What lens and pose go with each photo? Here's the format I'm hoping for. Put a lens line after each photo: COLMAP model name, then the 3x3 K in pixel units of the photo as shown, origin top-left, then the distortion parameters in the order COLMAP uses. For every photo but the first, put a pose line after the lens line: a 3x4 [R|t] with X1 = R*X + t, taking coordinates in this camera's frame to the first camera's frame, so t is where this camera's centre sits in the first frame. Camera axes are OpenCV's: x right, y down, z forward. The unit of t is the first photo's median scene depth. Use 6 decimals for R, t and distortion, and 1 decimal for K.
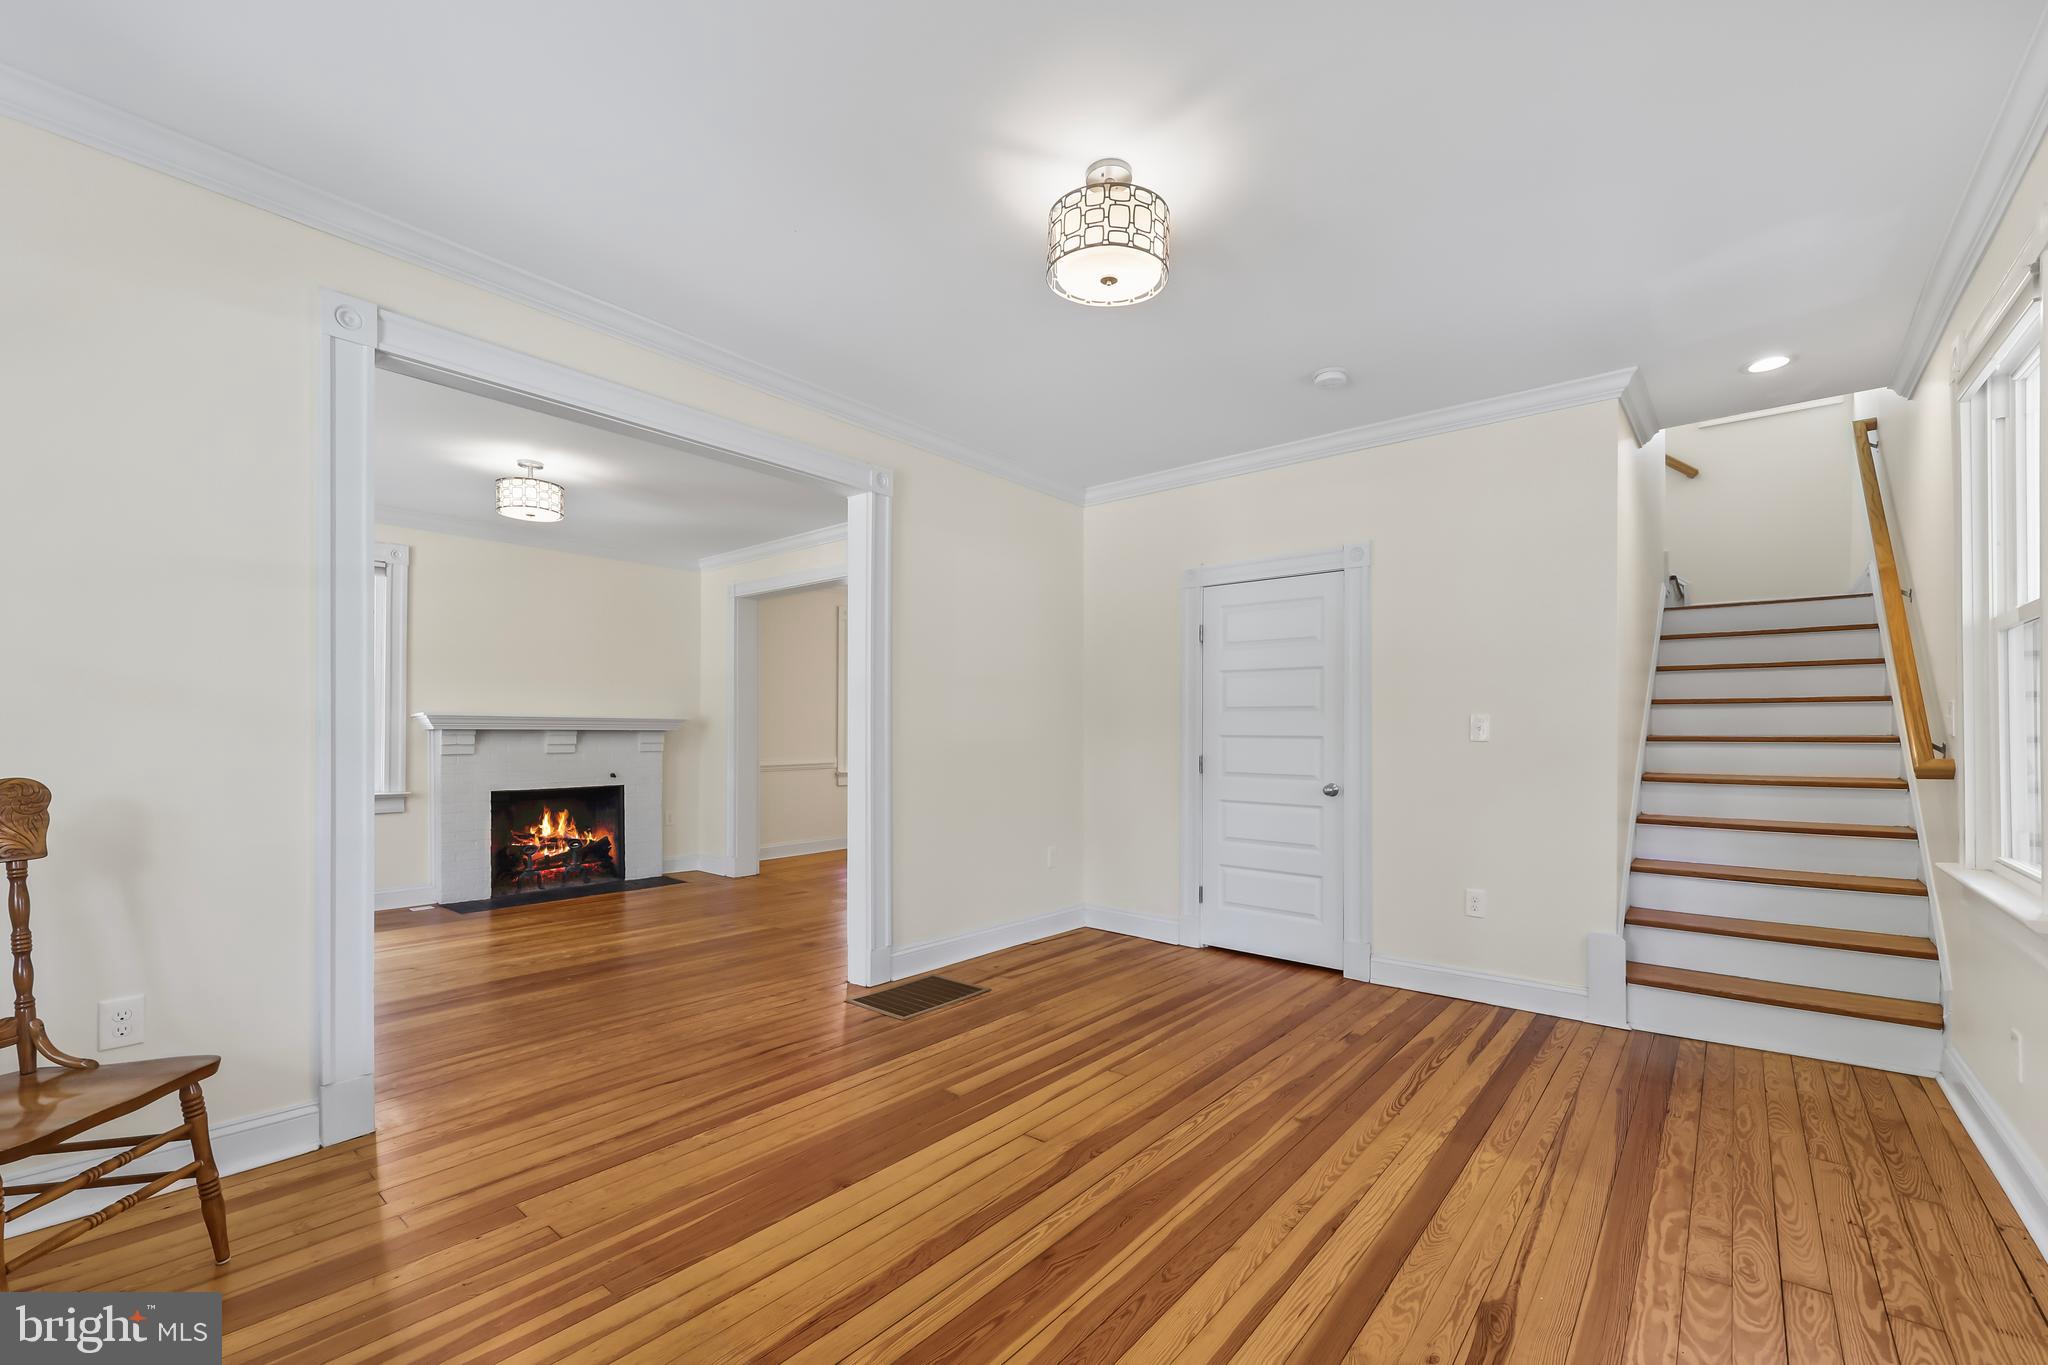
lens RADIAL K [[839.0, 0, 1020.0], [0, 839.0, 727.8], [0, 0, 1]] dist [0.000988, -0.000241]
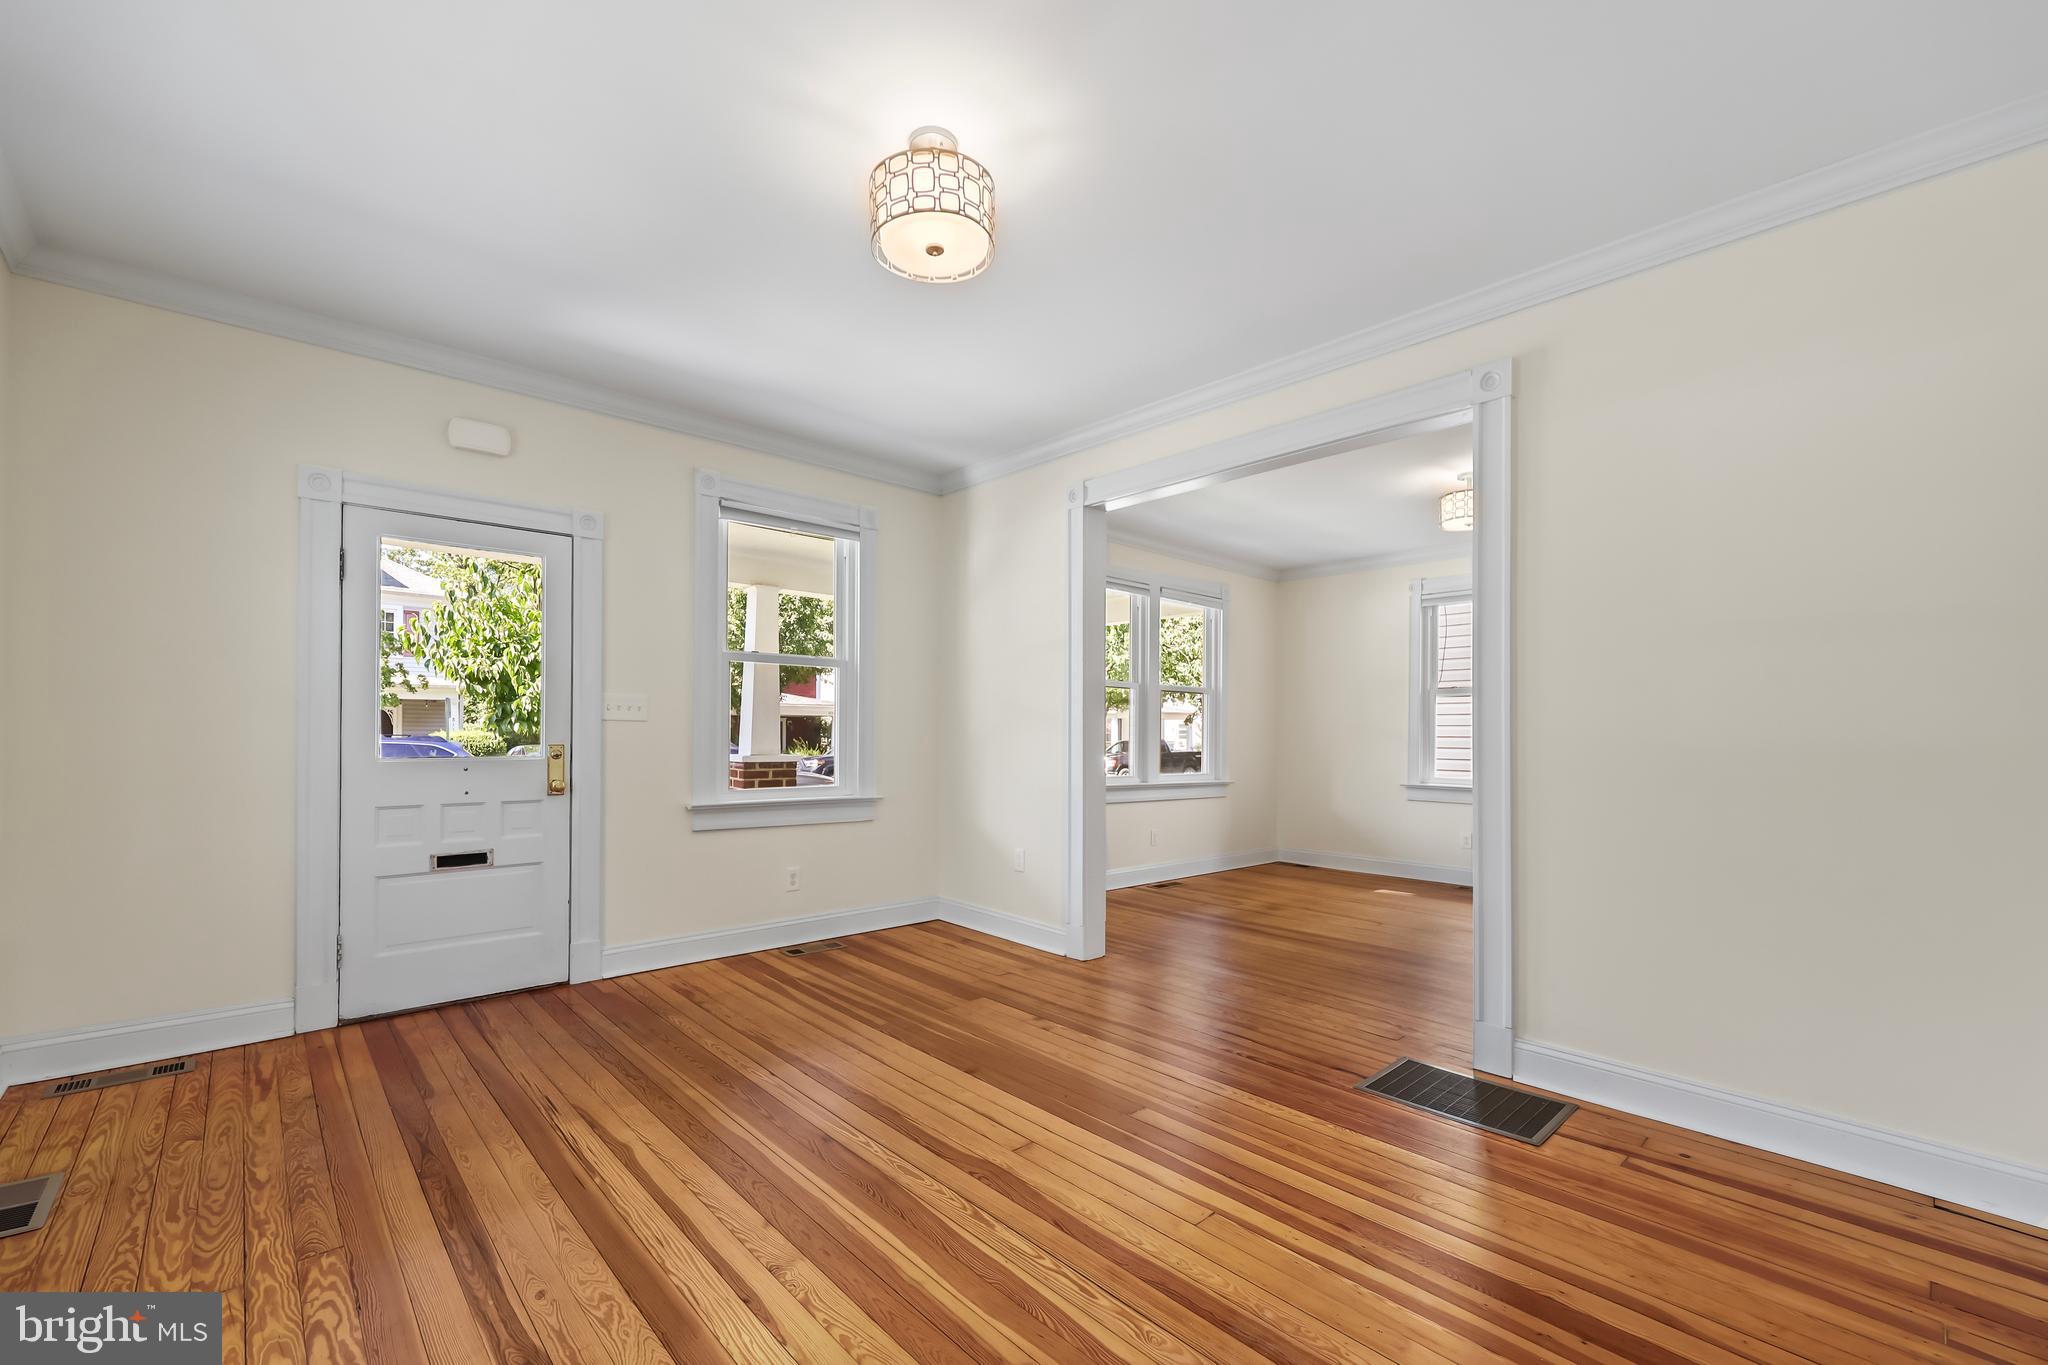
lens RADIAL K [[811.4, 0, 1029.1], [0, 811.4, 732.6], [0, 0, 1]] dist [0.000683, 0.000031]
pose [[-0.097144, -0.008750, -0.995232, 0.730834], [0.001020, 0.999960, -0.008891, 0.021862], [0.995270, -0.001879, -0.097131, 0.856720]]
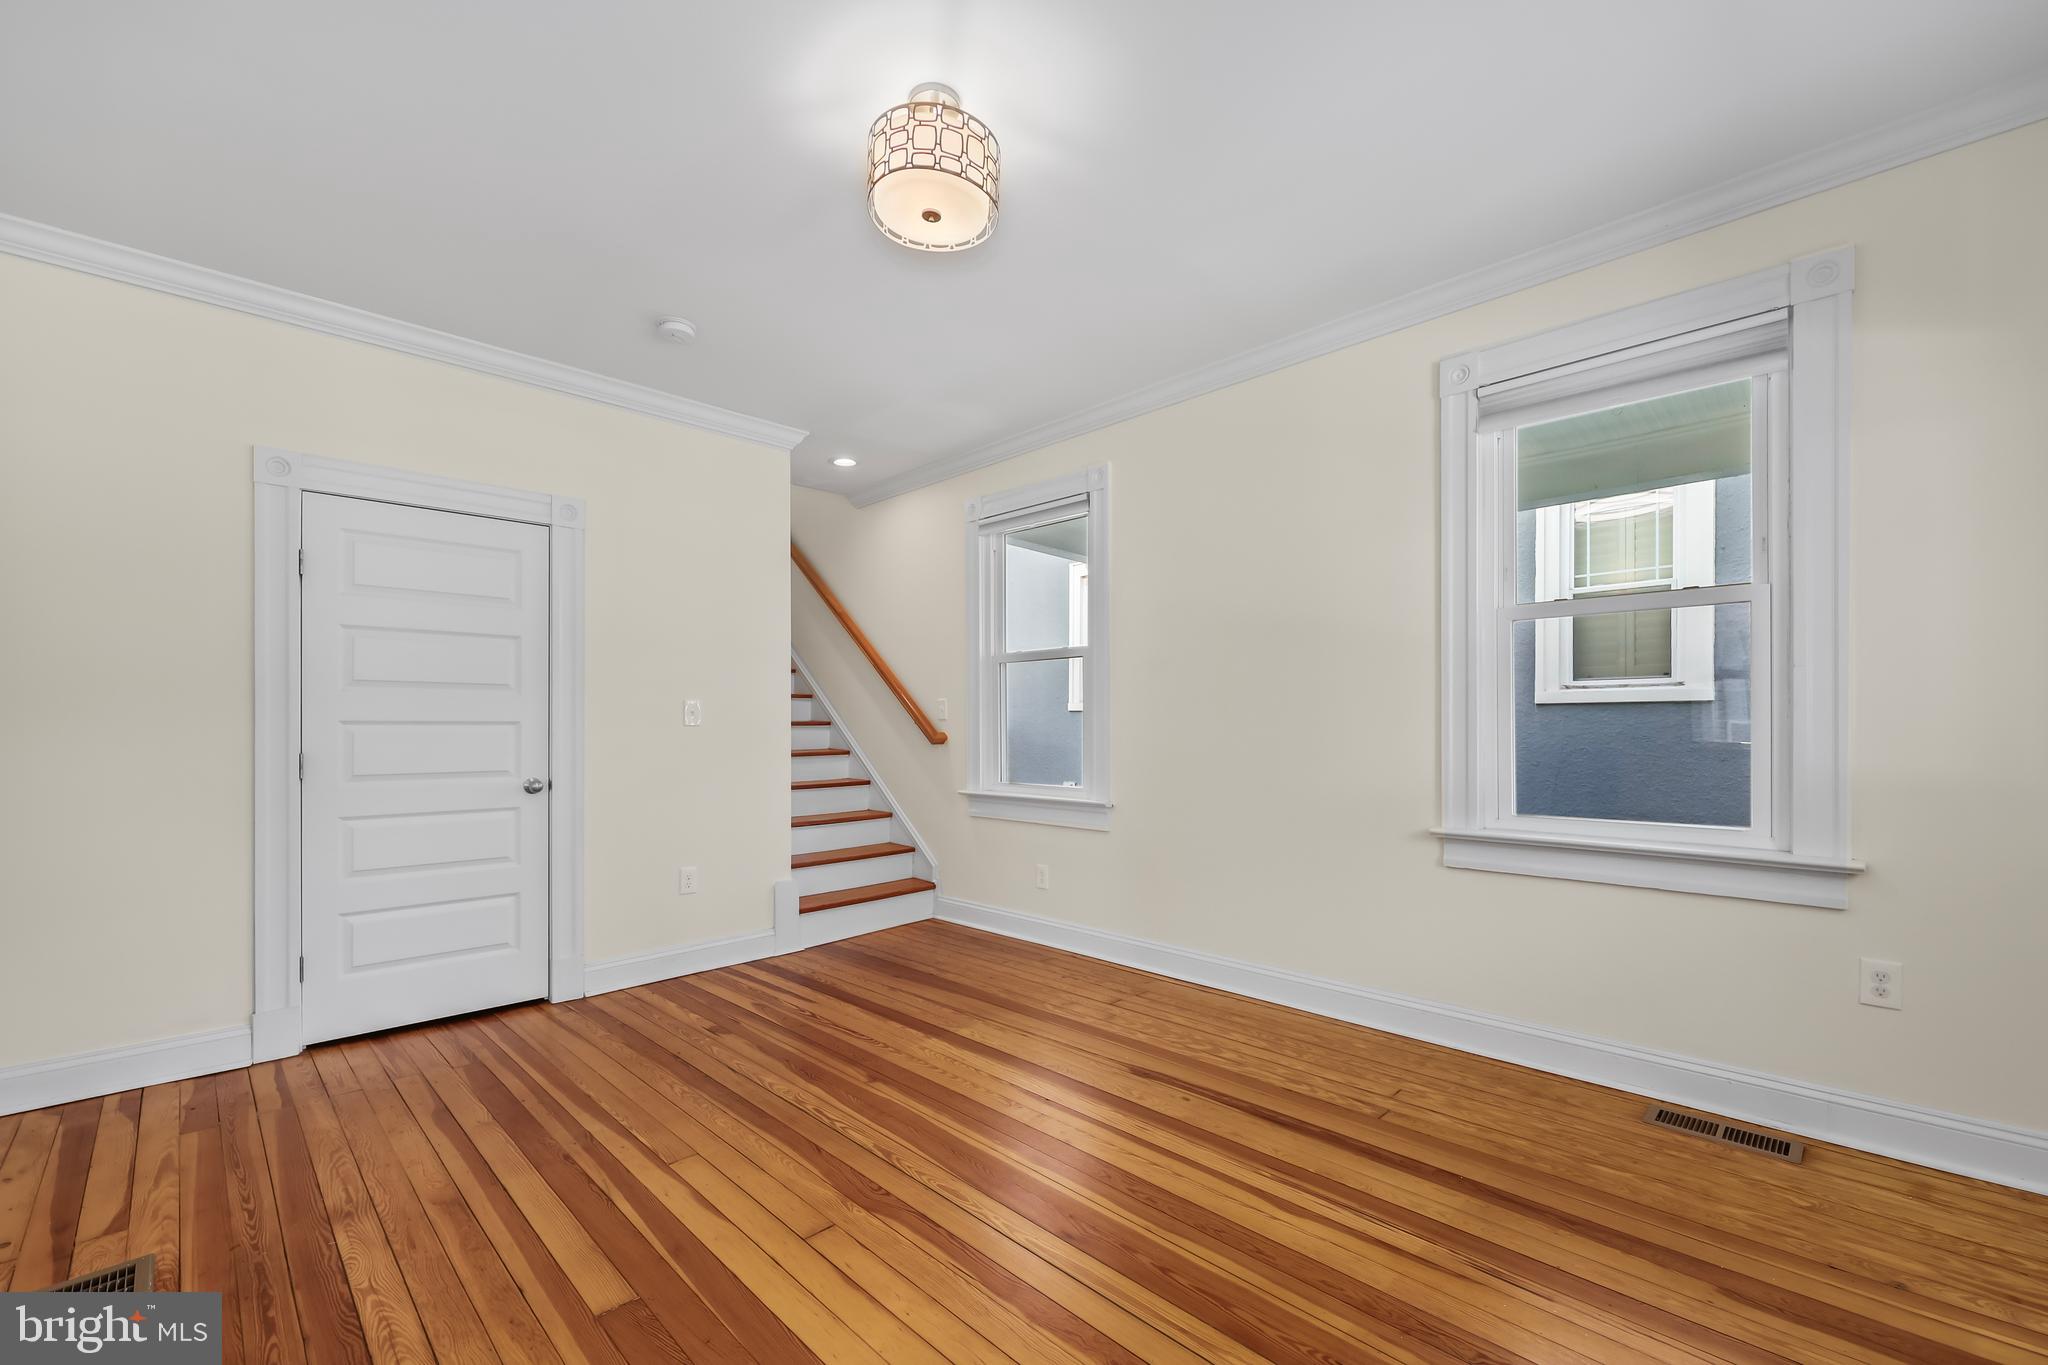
lens RADIAL K [[881.2, 0, 1022.1], [0, 881.2, 724.1], [0, 0, 1]] dist [0.002598, 0.000356]
pose [[0.084600, -0.002182, 0.996413, -0.607051], [0.000685, 0.999997, 0.002132, 0.014500], [-0.996415, 0.000502, 0.084602, 0.581037]]
